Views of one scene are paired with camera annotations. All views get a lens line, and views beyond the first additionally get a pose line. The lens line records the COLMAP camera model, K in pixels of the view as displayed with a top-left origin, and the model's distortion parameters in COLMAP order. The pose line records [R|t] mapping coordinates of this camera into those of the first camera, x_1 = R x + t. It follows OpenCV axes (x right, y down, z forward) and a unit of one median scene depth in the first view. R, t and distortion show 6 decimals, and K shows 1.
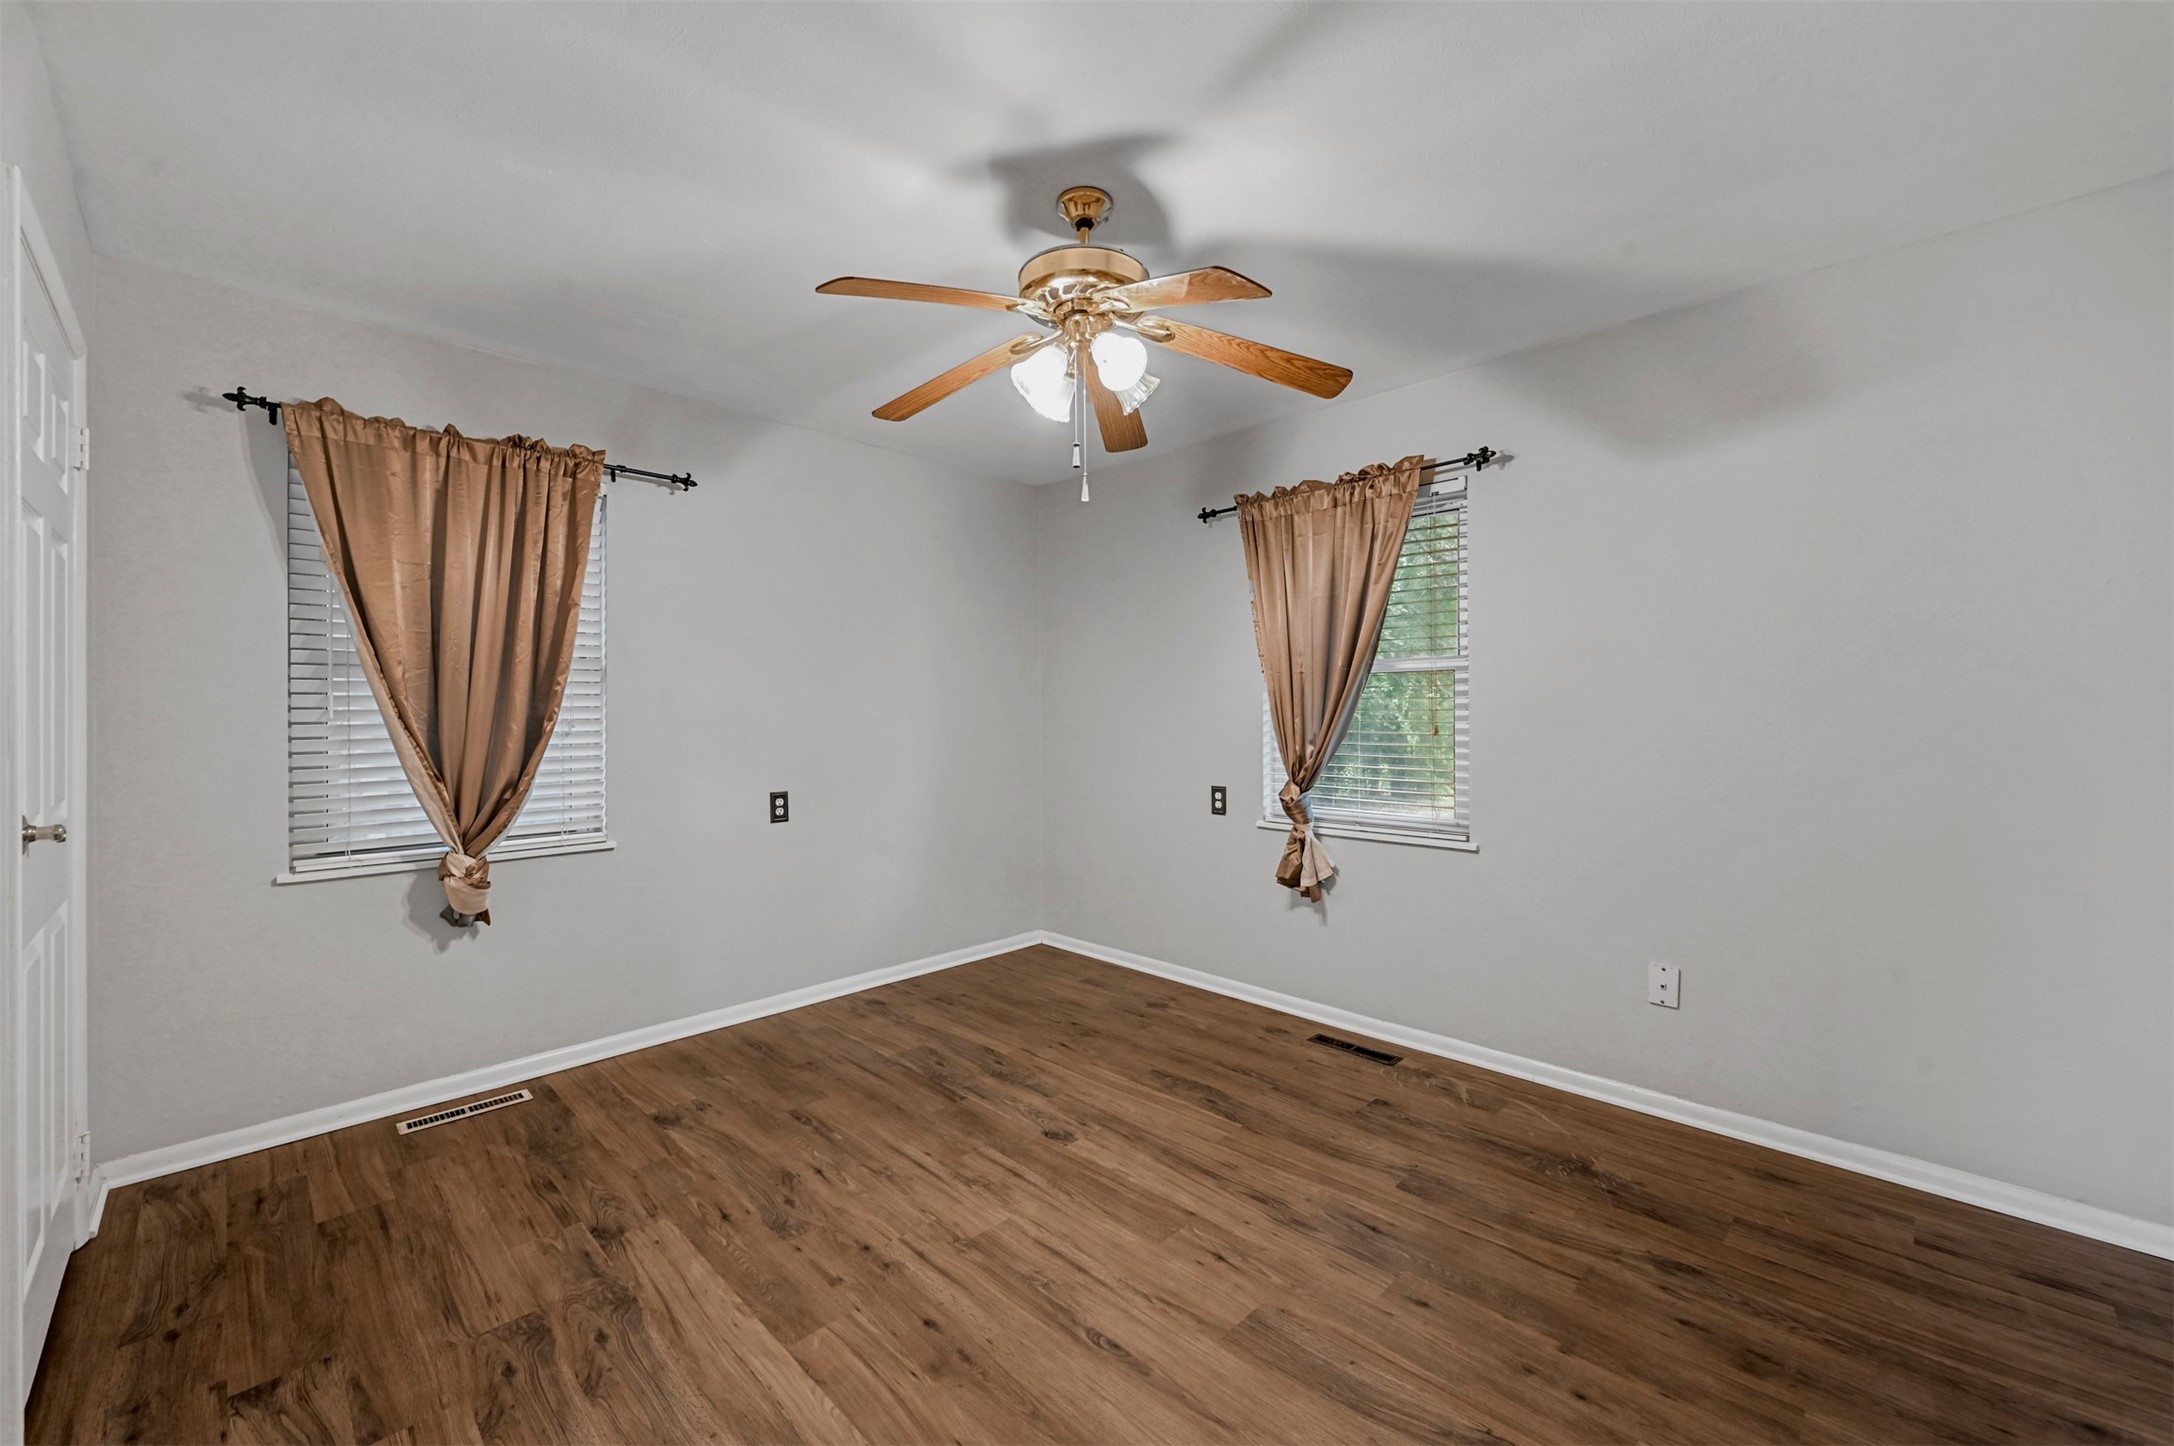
lens RADIAL K [[860.7, 0, 1088.8], [0, 860.7, 705.7], [0, 0, 1]] dist [-0.000194, -0.000023]
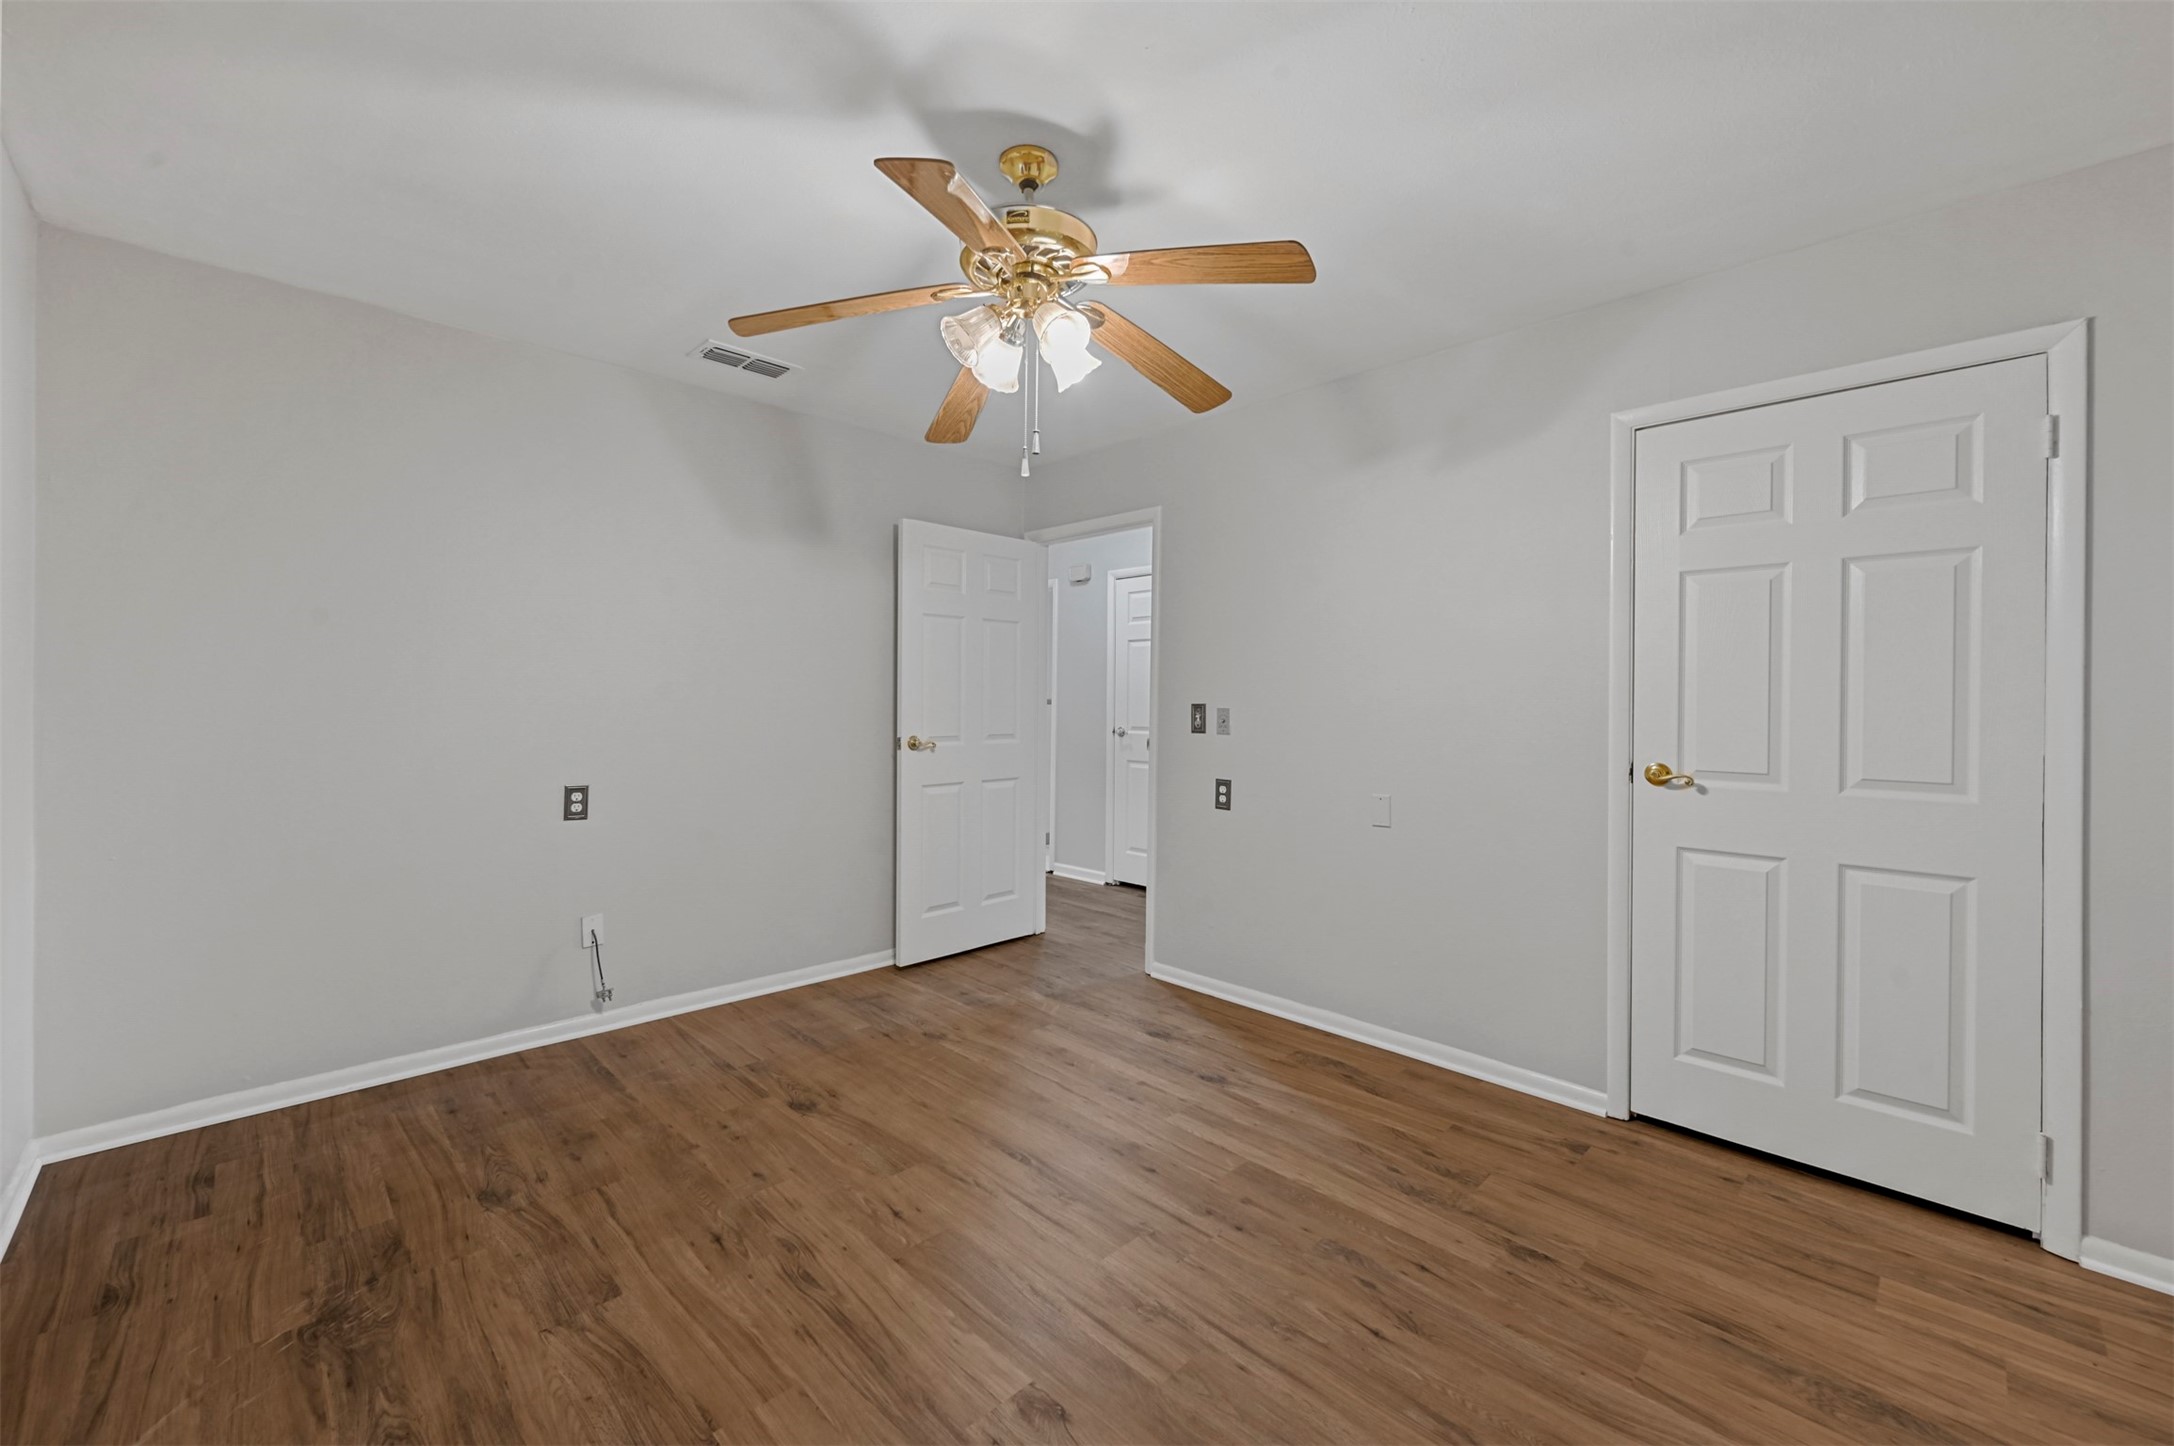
lens RADIAL K [[860.7, 0, 1088.8], [0, 860.7, 705.7], [0, 0, 1]] dist [-0.000194, -0.000023]
pose [[-0.999927, -0.006090, 0.010392, -0.085933], [-0.006108, 0.999980, -0.001623, 0.017398], [-0.010382, -0.001687, -0.999945, 1.956721]]
